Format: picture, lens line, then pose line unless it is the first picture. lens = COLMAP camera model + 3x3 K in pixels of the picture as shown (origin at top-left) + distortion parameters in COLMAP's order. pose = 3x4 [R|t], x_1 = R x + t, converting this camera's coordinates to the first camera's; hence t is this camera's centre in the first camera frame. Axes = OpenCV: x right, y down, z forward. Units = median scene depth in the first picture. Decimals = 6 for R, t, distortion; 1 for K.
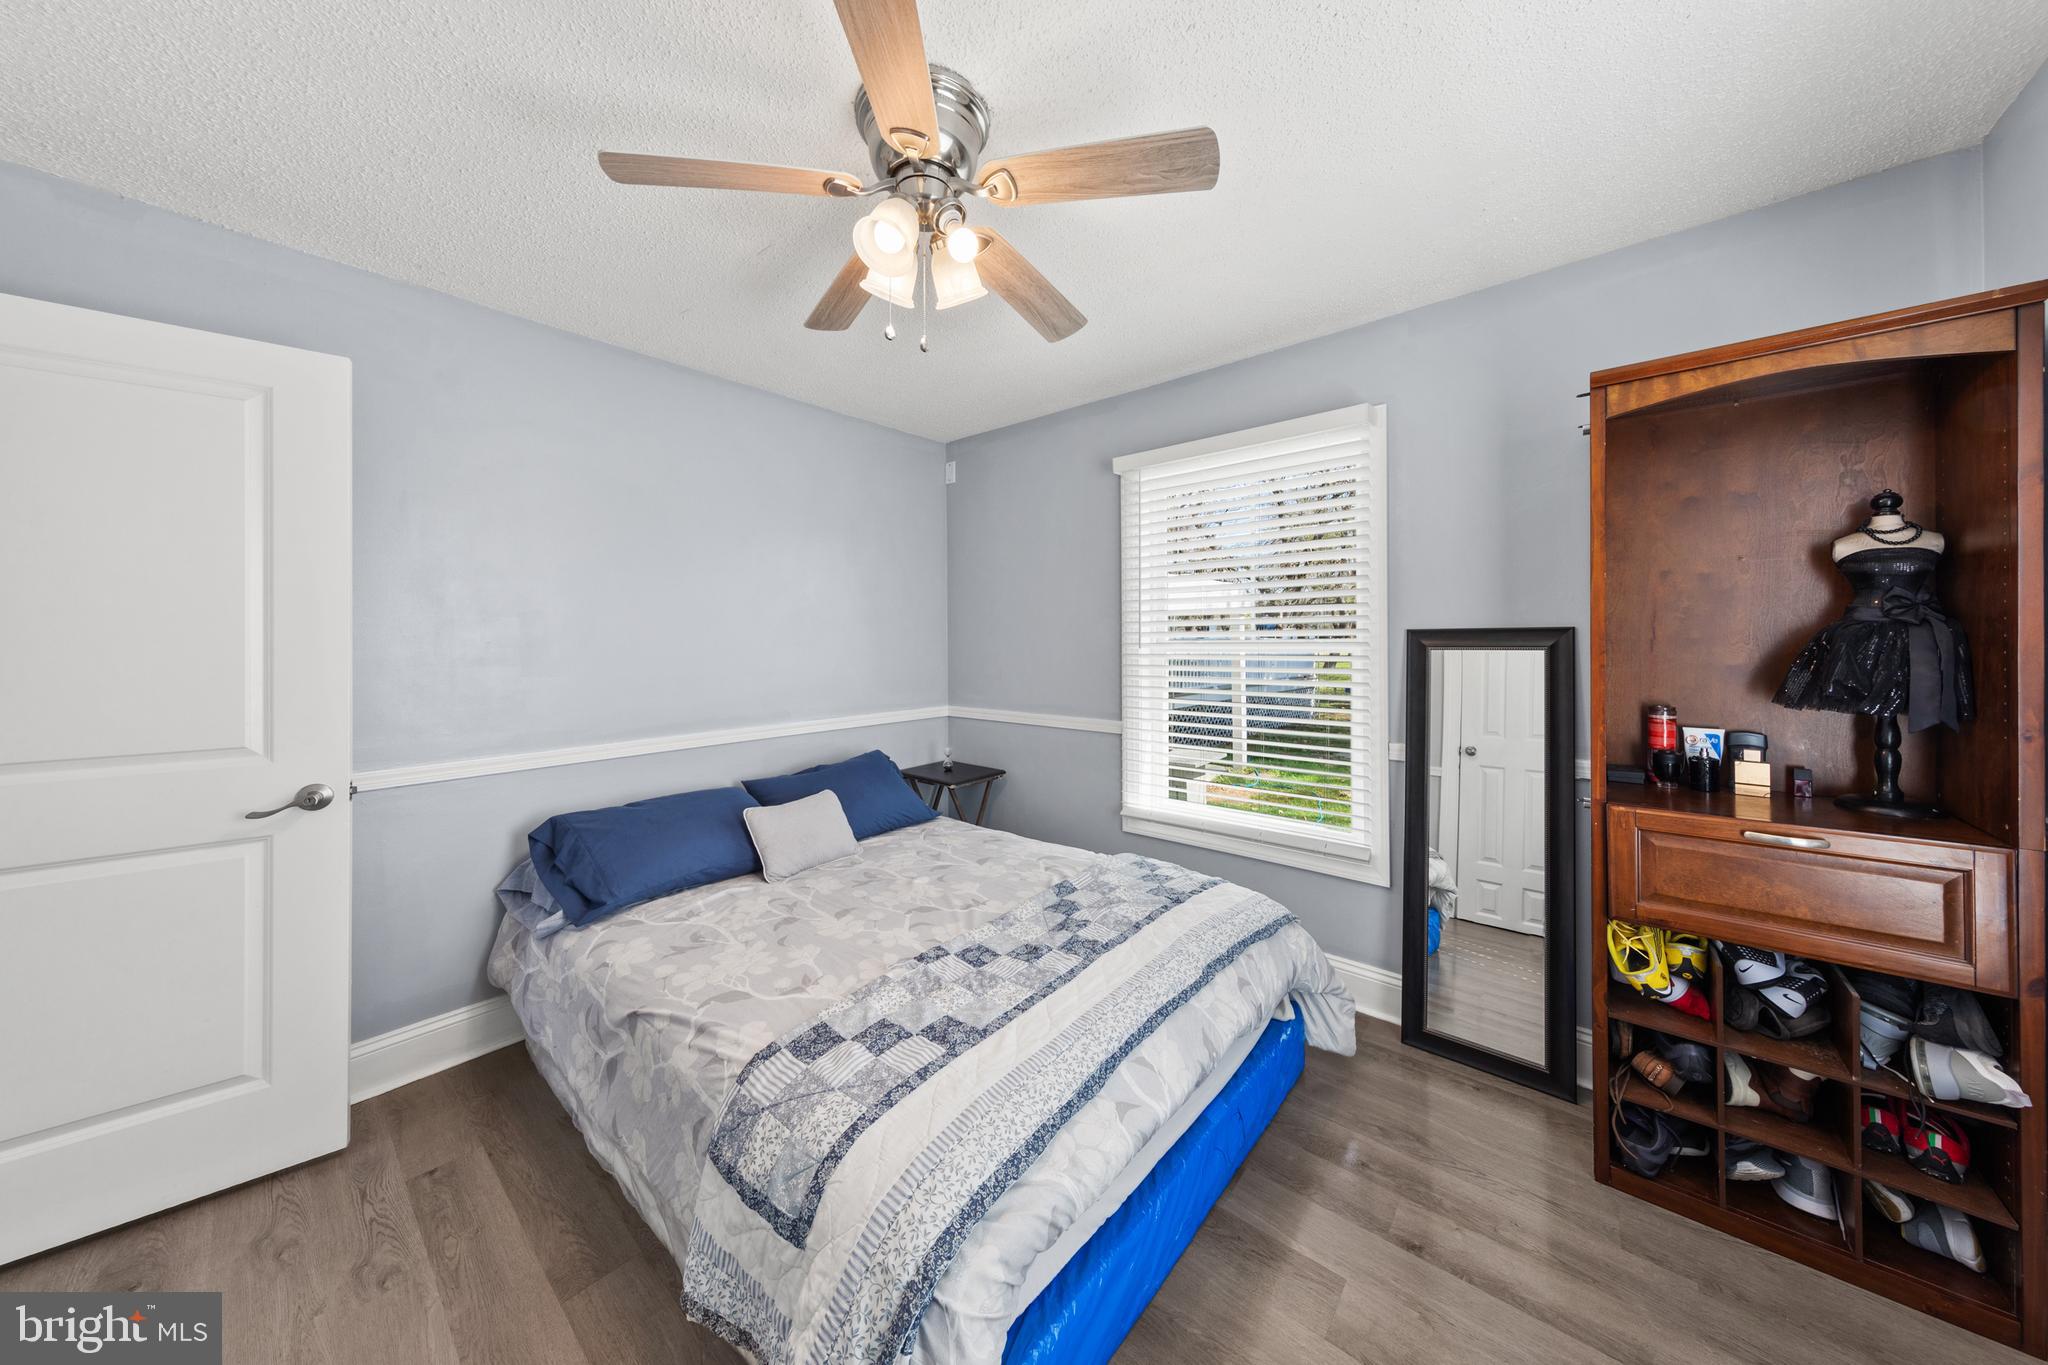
lens RADIAL K [[662.9, 0, 1016.6], [0, 662.9, 640.6], [0, 0, 1]] dist [0.011568, -0.003377]
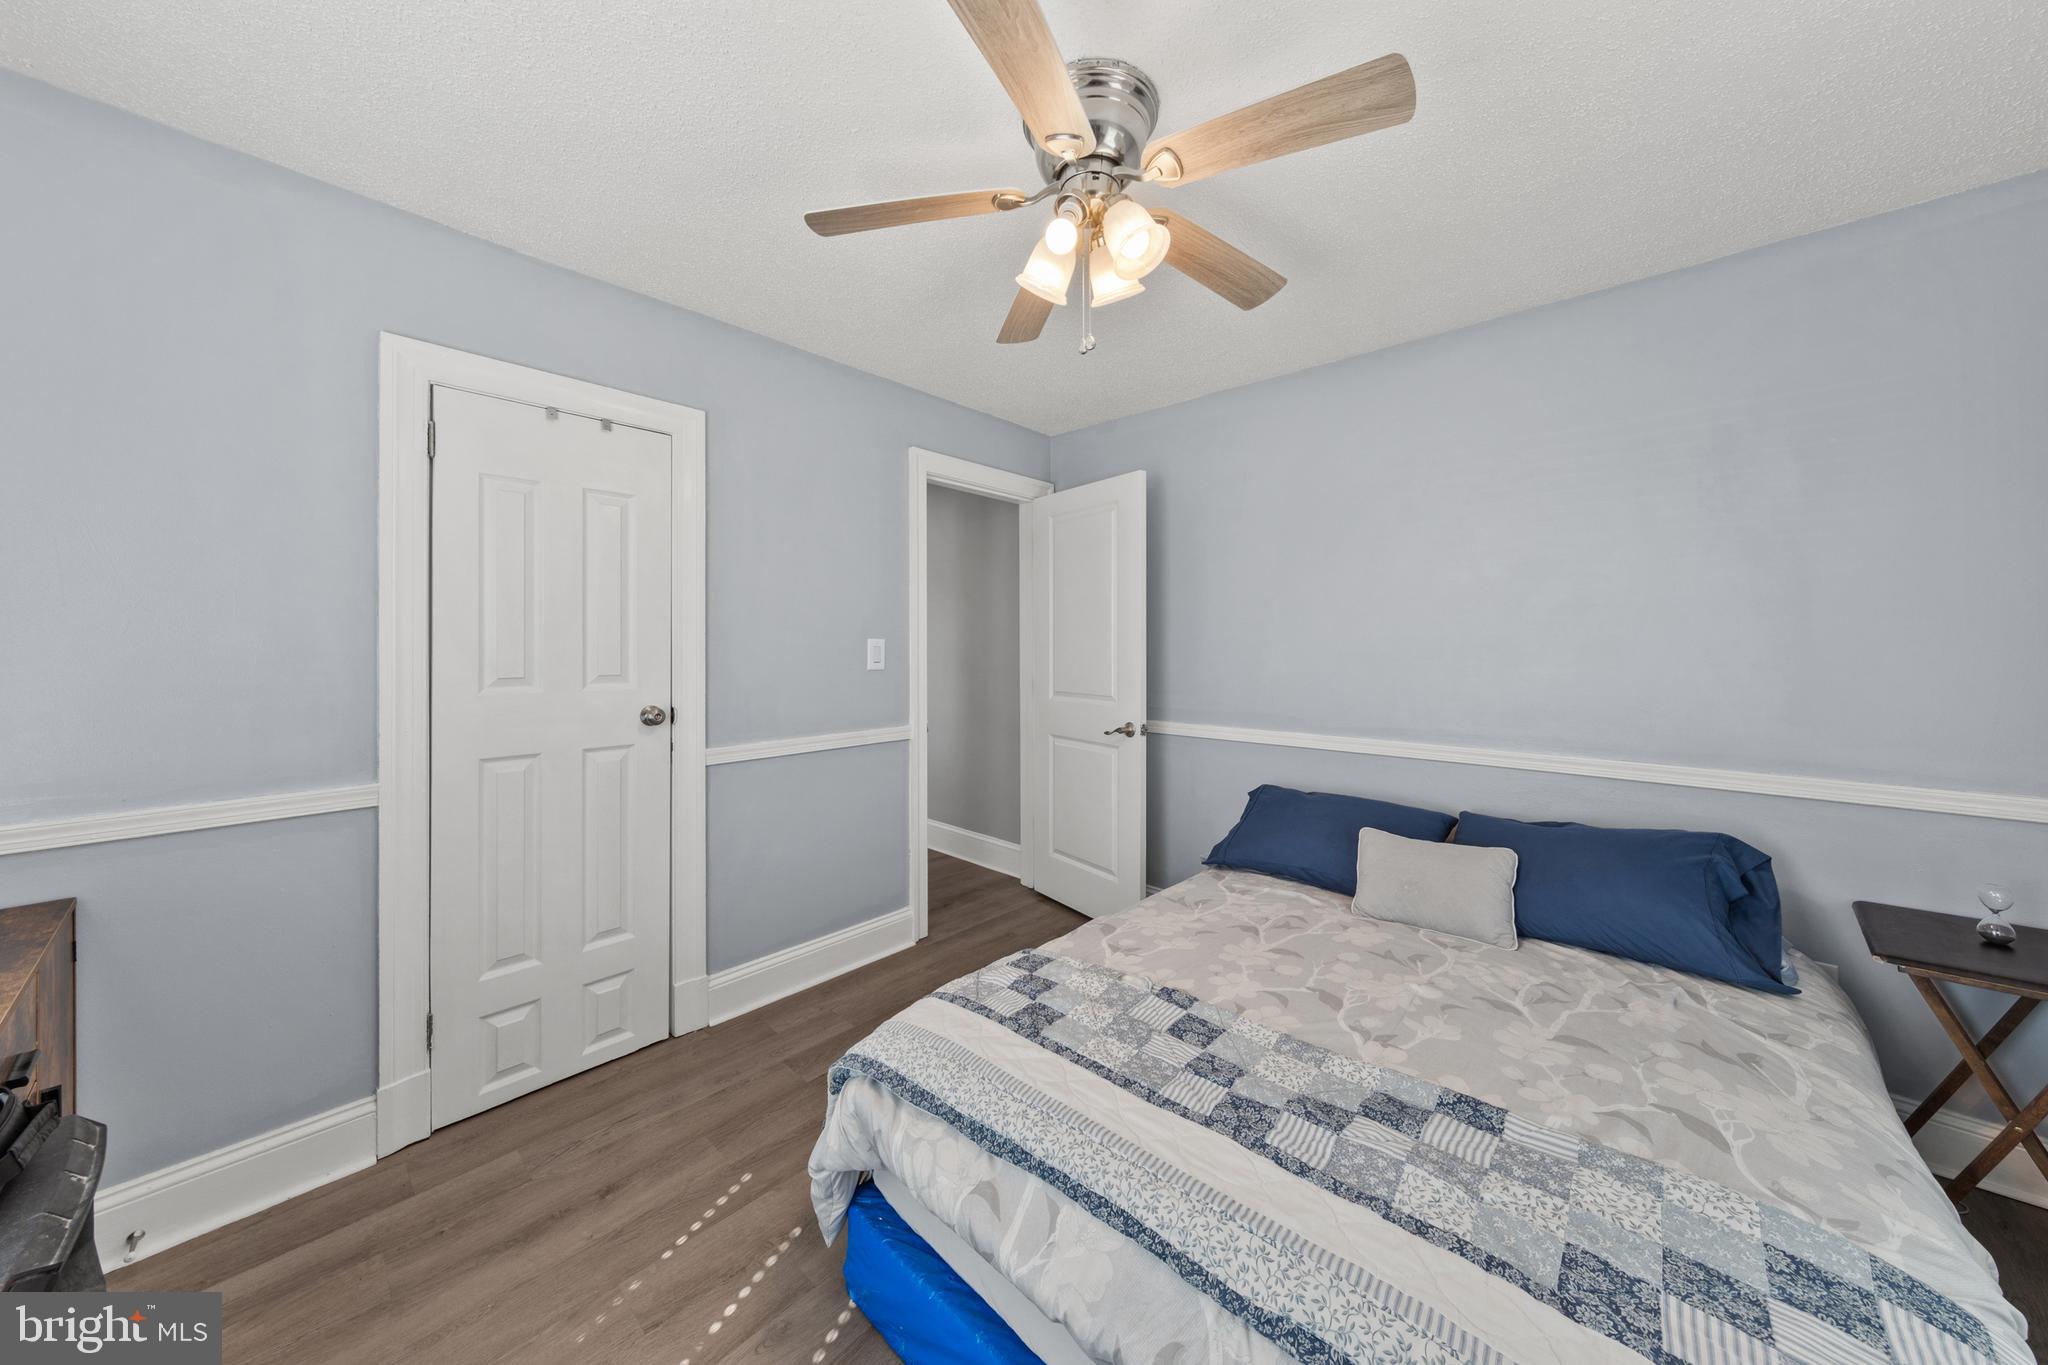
lens RADIAL K [[702.6, 0, 1029.8], [0, 702.6, 643.3], [0, 0, 1]] dist [0.001640, 0.000042]
pose [[-0.040299, 0.008682, -0.999150, 0.783469], [-0.001689, 0.999960, 0.008757, -0.005278], [0.999186, 0.002041, -0.040283, 0.814080]]
